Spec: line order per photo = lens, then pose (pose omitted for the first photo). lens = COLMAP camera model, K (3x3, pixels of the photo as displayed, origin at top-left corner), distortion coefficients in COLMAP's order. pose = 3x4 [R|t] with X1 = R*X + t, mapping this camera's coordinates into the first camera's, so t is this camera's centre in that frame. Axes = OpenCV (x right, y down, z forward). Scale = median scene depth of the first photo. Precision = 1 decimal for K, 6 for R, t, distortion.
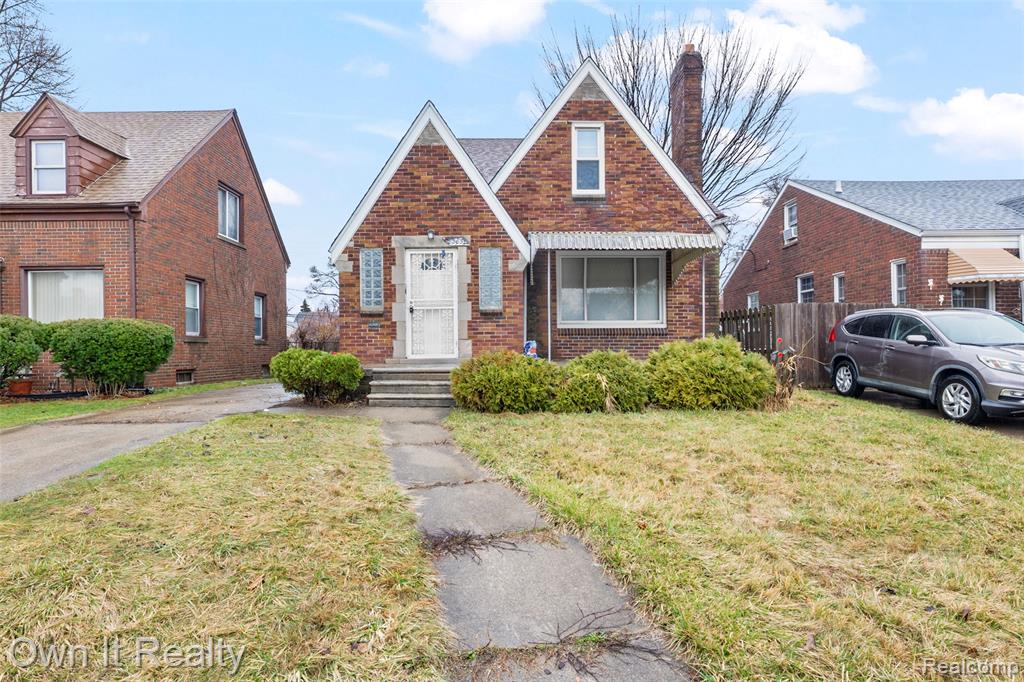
lens RADIAL K [[555.1, 0, 512.0], [0, 555.1, 341.0], [0, 0, 1]] dist [0.002446, 0.001209]
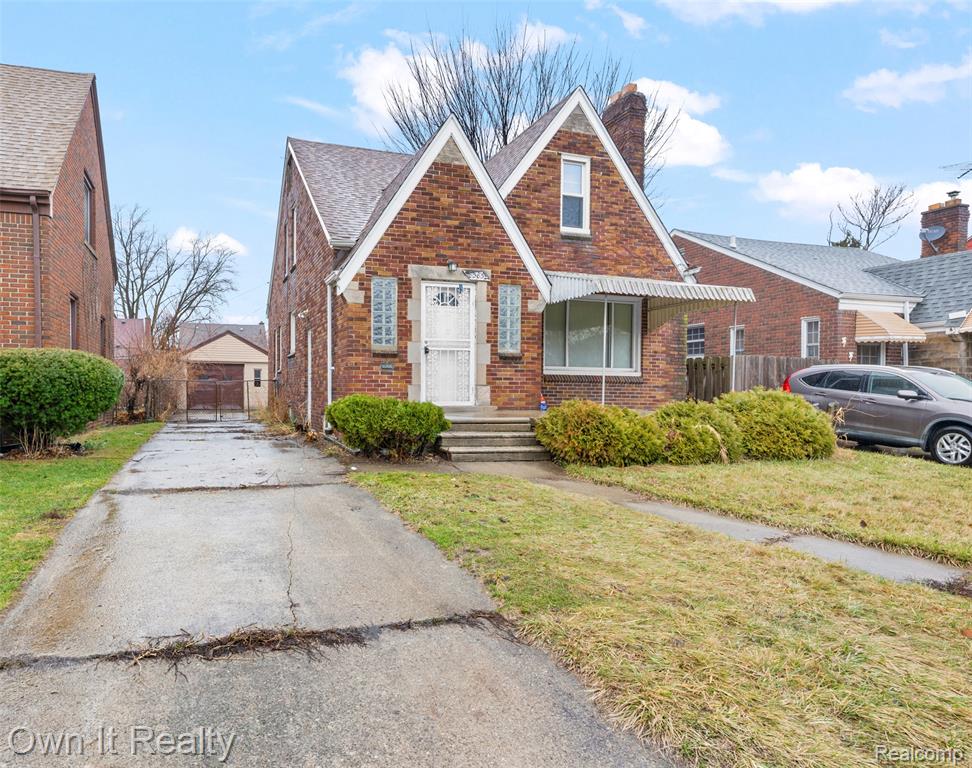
lens RADIAL K [[617.3, 0, 486.1], [0, 617.3, 398.1], [0, 0, 1]] dist [0.002019, -0.000229]
pose [[0.958013, 0.013103, 0.286426, -0.364803], [-0.019923, 0.999583, 0.020906, -0.003258], [-0.286032, -0.025735, 0.957874, 0.038143]]
